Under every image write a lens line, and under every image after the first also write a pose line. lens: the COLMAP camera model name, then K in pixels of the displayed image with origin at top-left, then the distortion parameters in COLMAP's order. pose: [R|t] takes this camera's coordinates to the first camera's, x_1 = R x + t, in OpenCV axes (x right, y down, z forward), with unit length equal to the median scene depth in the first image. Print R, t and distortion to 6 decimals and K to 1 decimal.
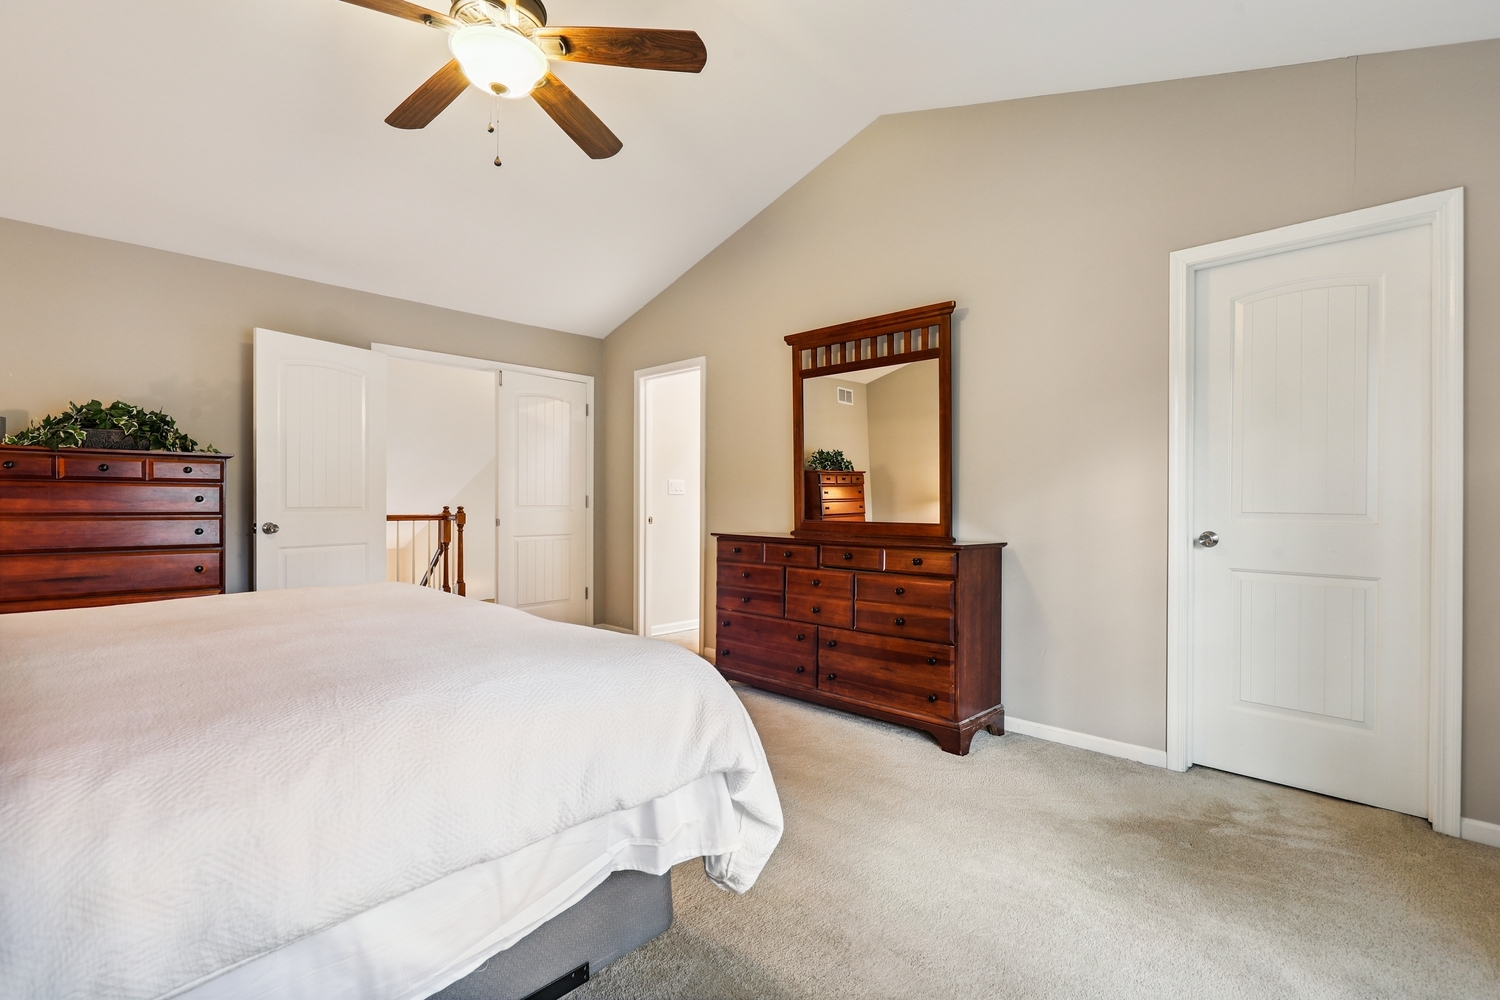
lens RADIAL K [[687.8, 0, 757.7], [0, 687.8, 501.4], [0, 0, 1]] dist [-0.000064, 0.000045]
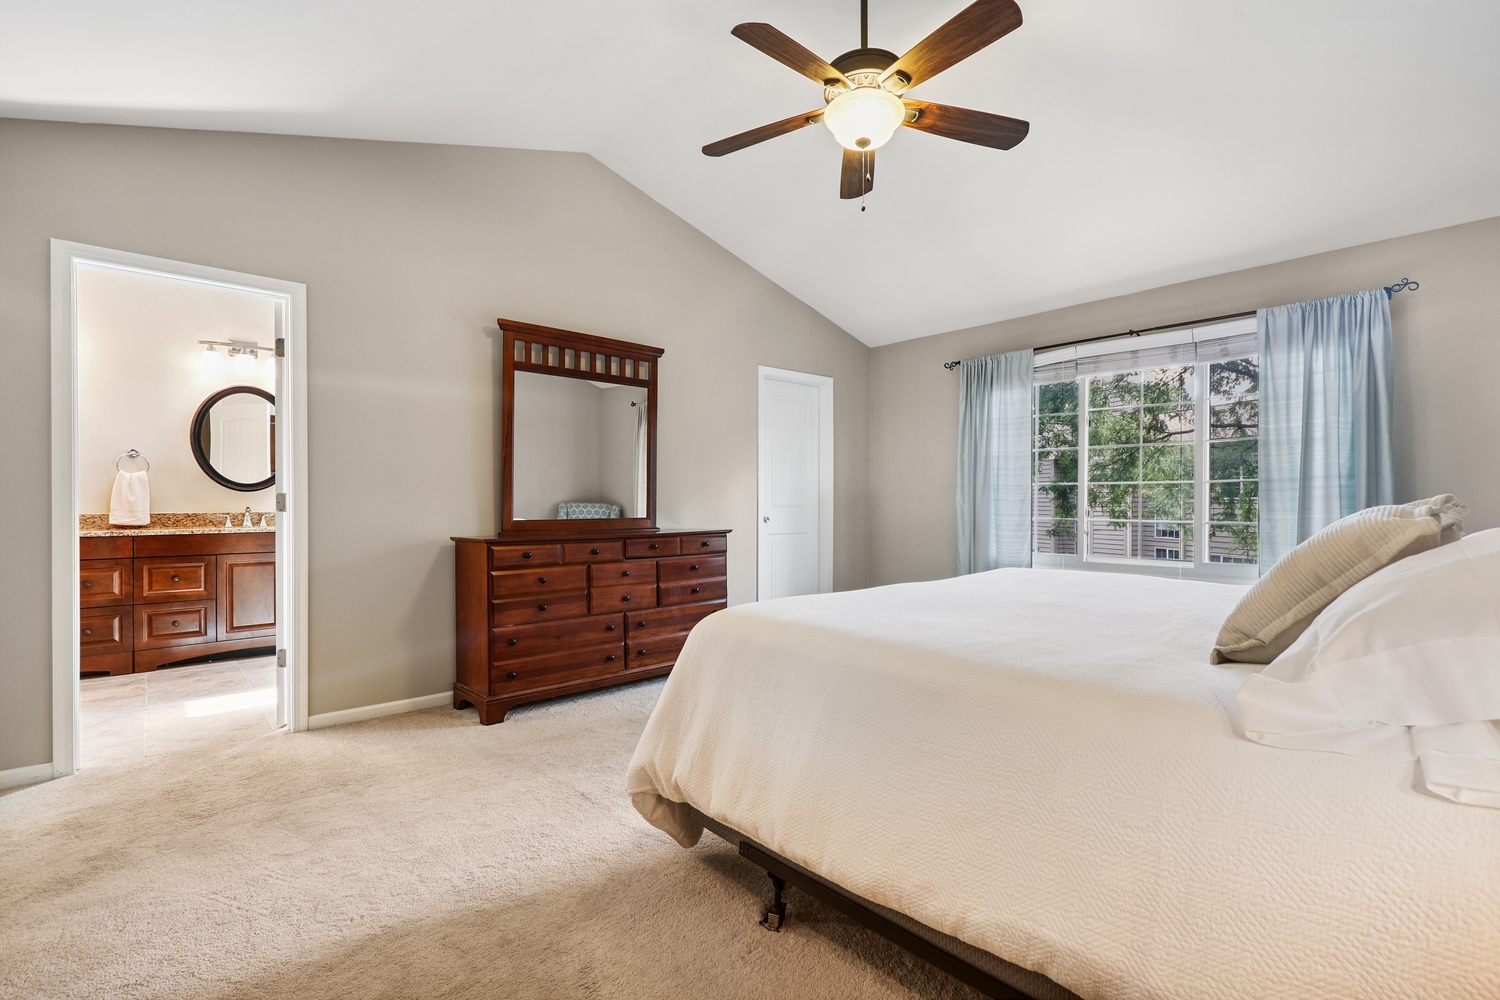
lens RADIAL K [[687.8, 0, 757.7], [0, 687.8, 501.4], [0, 0, 1]] dist [-0.000064, 0.000045]
pose [[0.062232, -0.002493, 0.998059, -1.005043], [0.002052, 0.999995, 0.002370, -0.000241], [-0.998060, 0.001901, 0.062237, 0.719652]]
